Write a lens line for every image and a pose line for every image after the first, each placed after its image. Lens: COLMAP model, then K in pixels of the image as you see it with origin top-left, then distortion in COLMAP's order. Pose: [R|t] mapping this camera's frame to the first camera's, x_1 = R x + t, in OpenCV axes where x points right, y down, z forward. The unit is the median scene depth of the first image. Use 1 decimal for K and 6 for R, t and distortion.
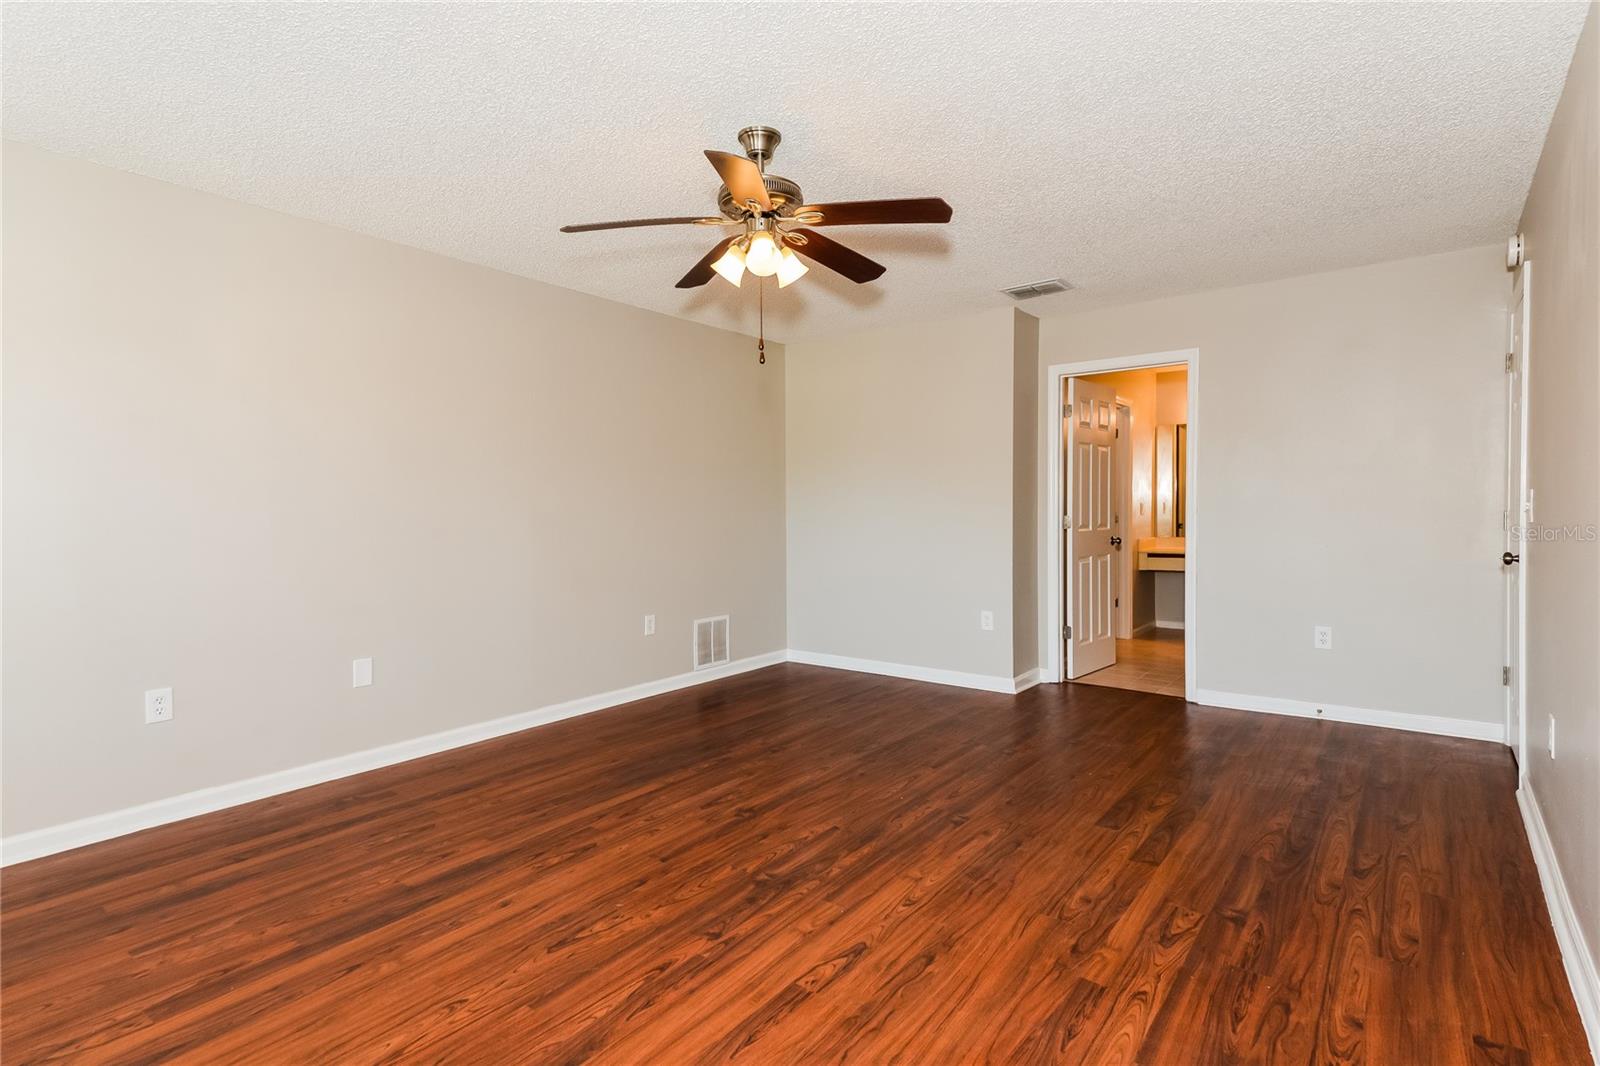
lens RADIAL K [[795.4, 0, 796.6], [0, 795.4, 527.6], [0, 0, 1]] dist [-0.000187, -0.000831]
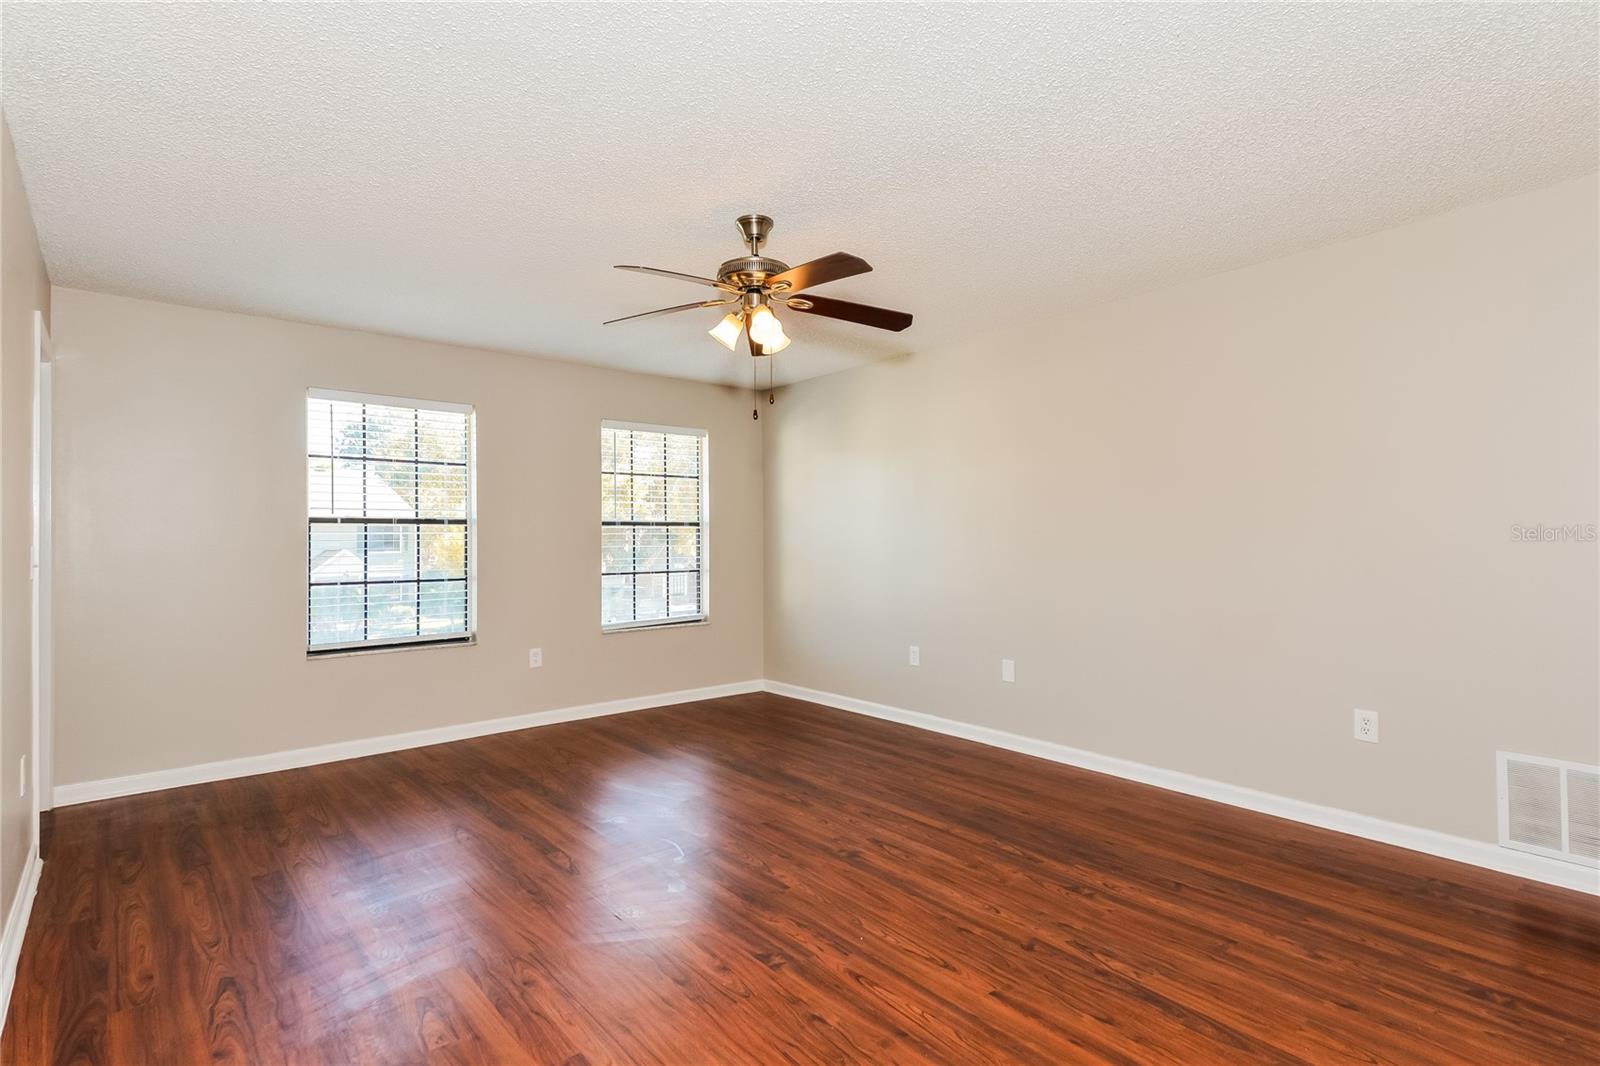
lens RADIAL K [[820.6, 0, 800.0], [0, 820.6, 533.0], [0, 0, 1]] dist [0.004423, 0.000525]
pose [[-0.213020, 0.015483, -0.976925, 0.886852], [-0.033040, 0.999188, 0.023040, -0.054965], [0.976489, 0.037186, -0.212335, 1.089164]]
